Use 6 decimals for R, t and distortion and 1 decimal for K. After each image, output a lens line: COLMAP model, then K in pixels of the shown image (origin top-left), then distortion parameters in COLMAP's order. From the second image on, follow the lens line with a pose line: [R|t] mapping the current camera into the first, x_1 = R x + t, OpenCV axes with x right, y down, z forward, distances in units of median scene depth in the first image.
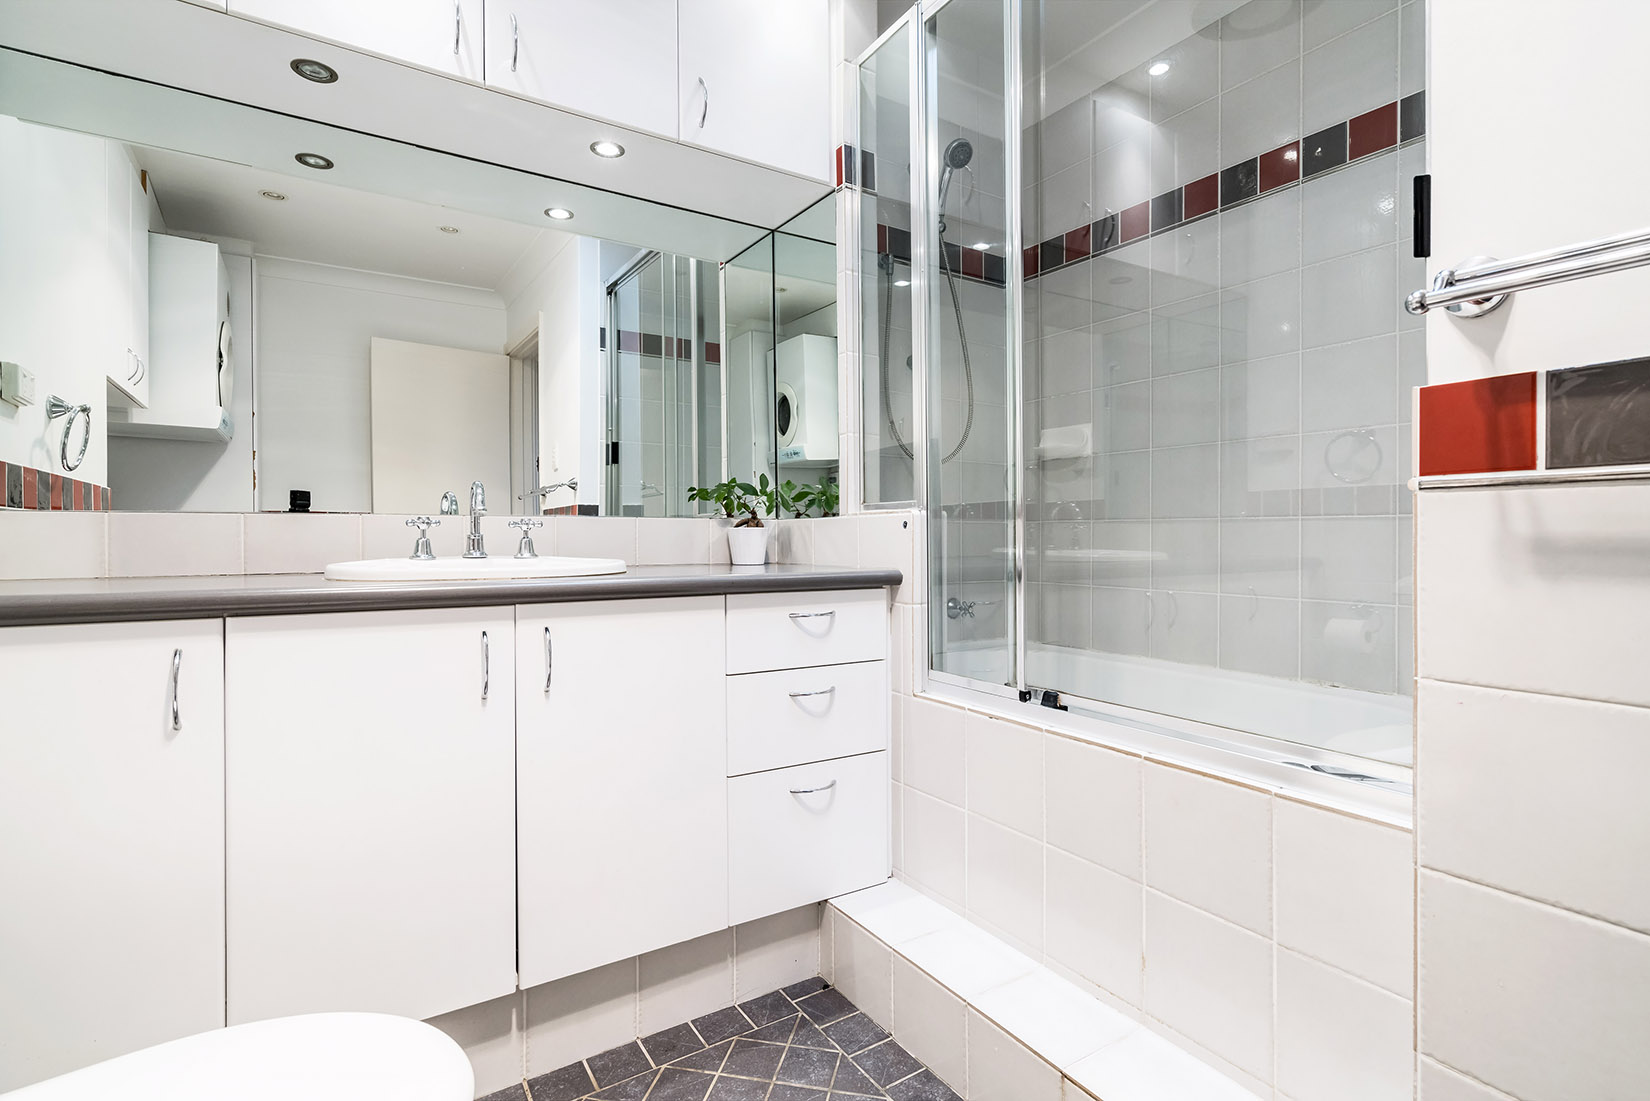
lens RADIAL K [[789.2, 0, 822.6], [0, 789.2, 551.9], [0, 0, 1]] dist [0.005352, 0.002644]
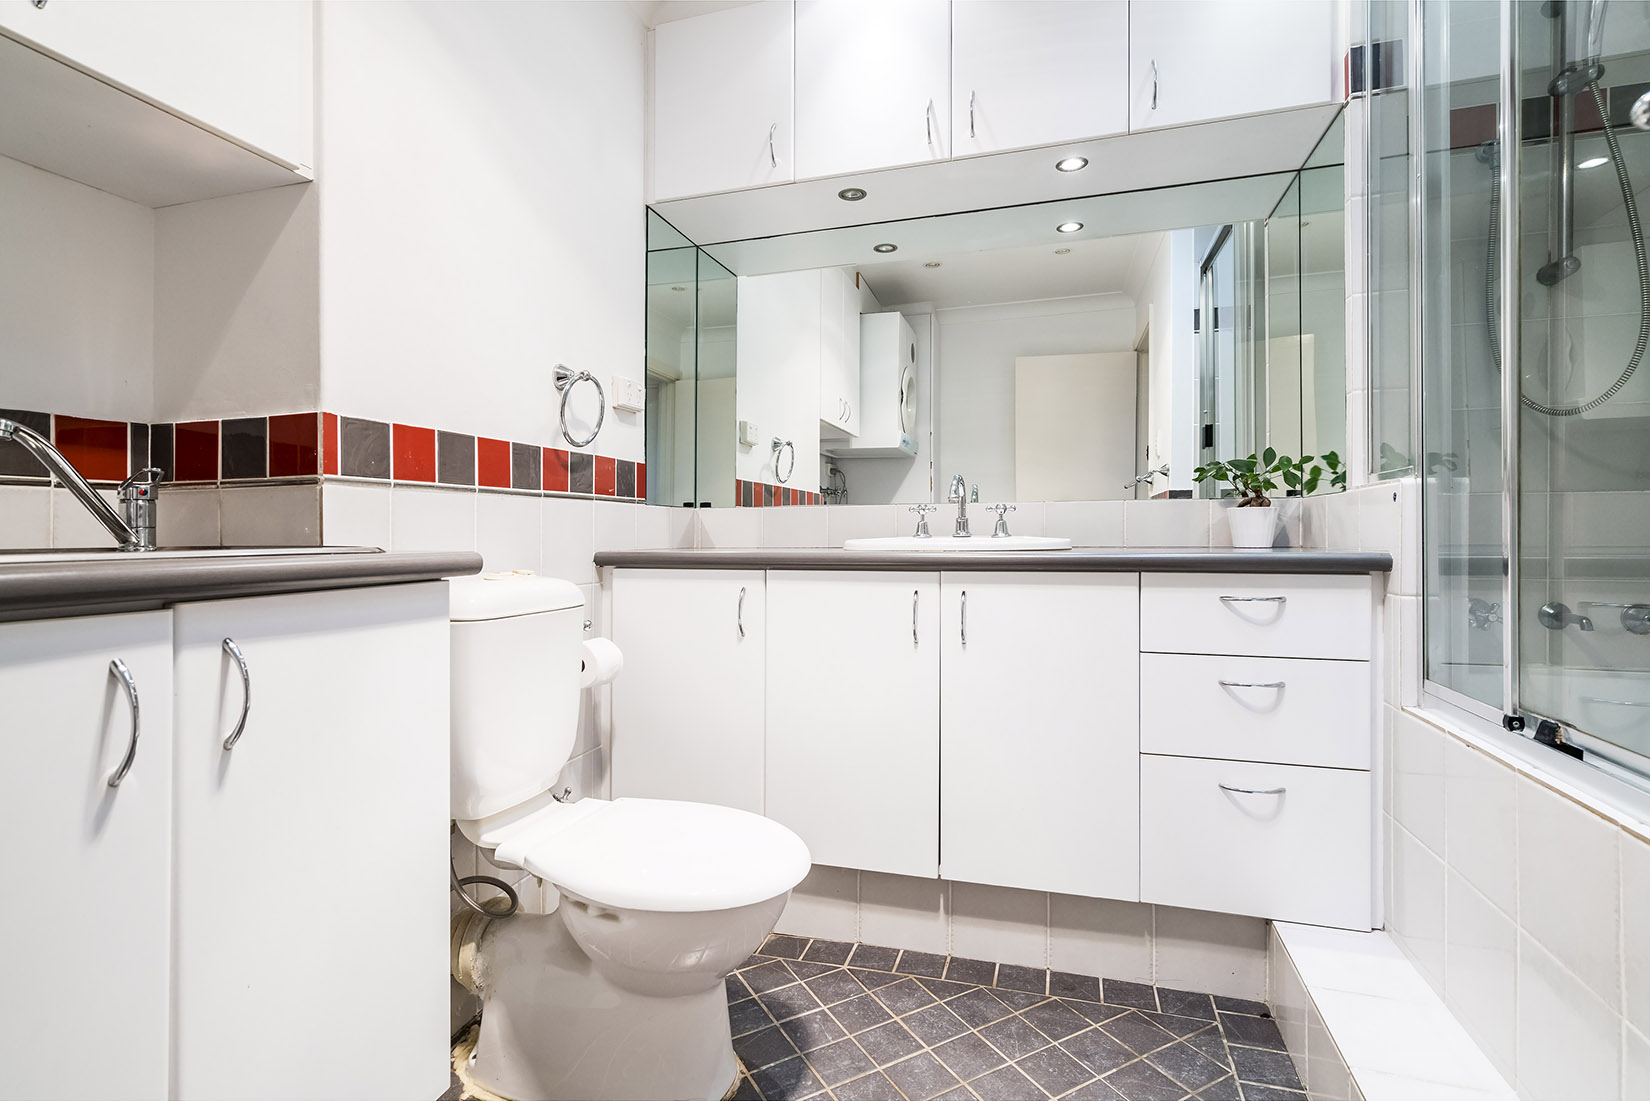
lens RADIAL K [[789.2, 0, 827.1], [0, 789.2, 539.7], [0, 0, 1]] dist [0.005352, 0.002644]
pose [[0.657300, 0.003042, -0.753623, 0.346042], [-0.007318, 0.999970, -0.002346, 0.016306], [0.753594, 0.007057, 0.657302, 0.030208]]
